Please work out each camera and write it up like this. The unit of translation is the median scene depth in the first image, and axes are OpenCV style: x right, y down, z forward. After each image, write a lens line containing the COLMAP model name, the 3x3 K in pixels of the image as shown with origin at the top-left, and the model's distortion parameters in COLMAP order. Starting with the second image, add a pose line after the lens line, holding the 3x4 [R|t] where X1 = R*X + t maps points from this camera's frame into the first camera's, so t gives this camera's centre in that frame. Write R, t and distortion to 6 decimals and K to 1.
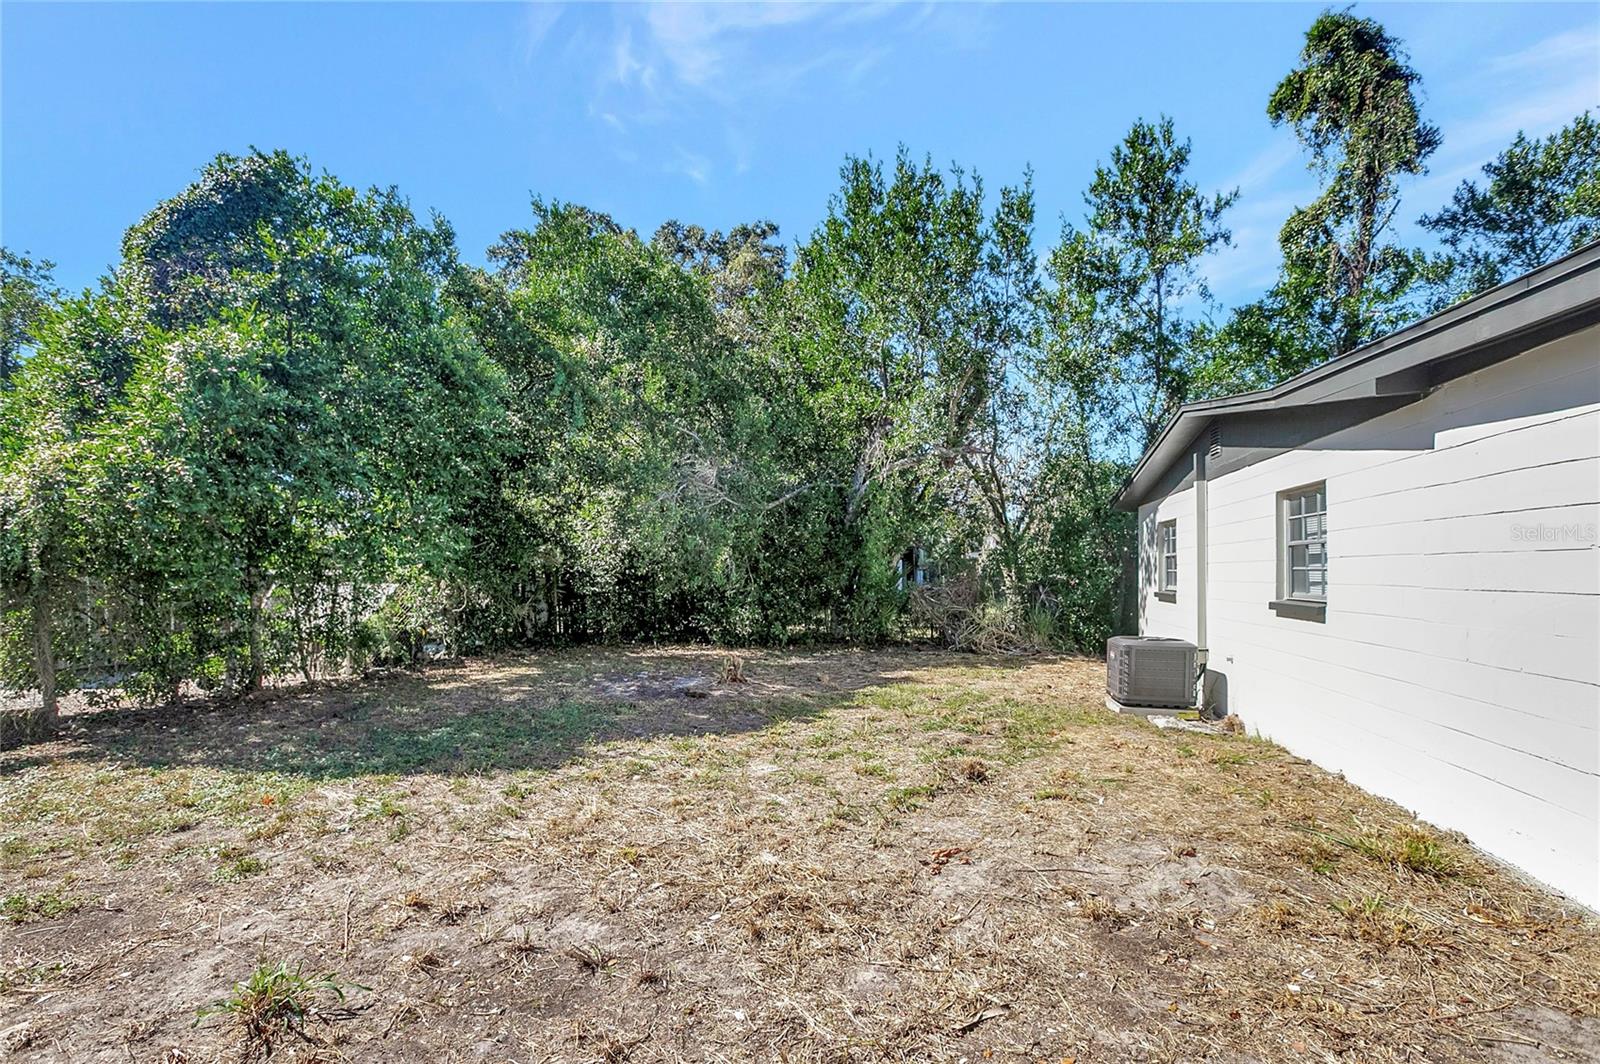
lens RADIAL K [[738.9, 0, 784.2], [0, 738.9, 566.3], [0, 0, 1]] dist [-0.011936, 0.003008]
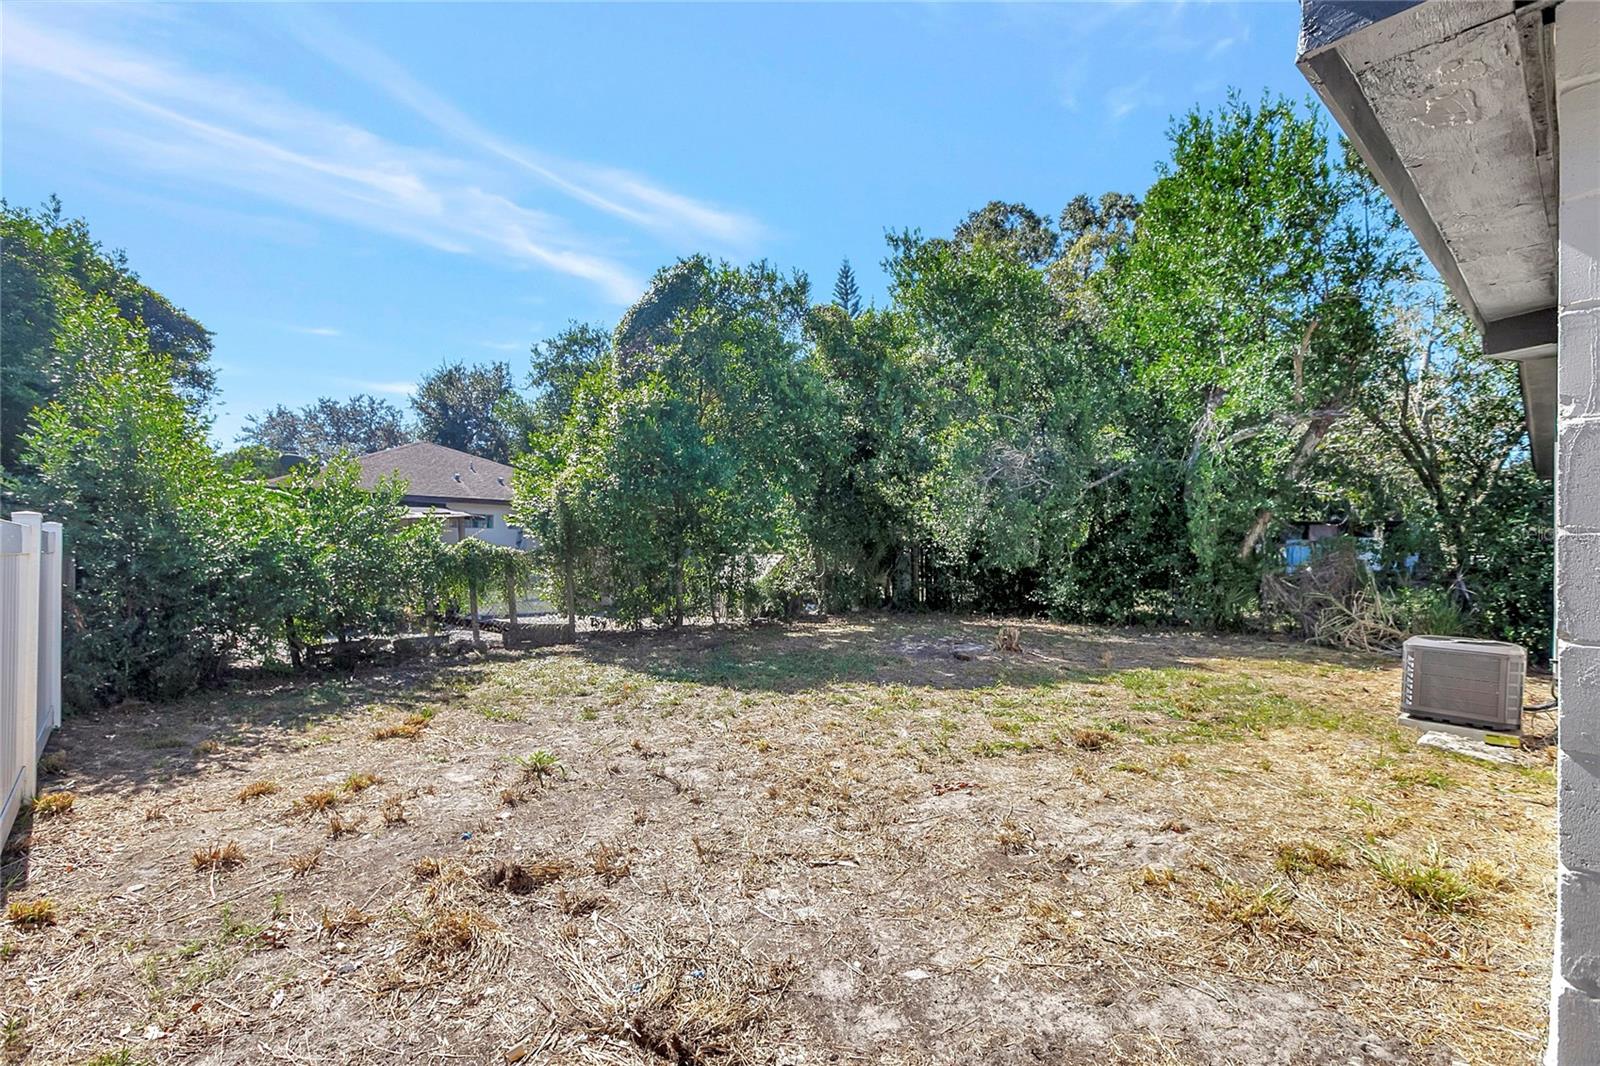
lens RADIAL K [[738.9, 0, 802.1], [0, 738.9, 532.0], [0, 0, 1]] dist [-0.011936, 0.003008]
pose [[0.823414, 0.002160, -0.567437, 0.279312], [-0.008156, 0.999935, -0.008029, -0.007330], [0.567383, 0.011239, 0.823377, -0.065475]]
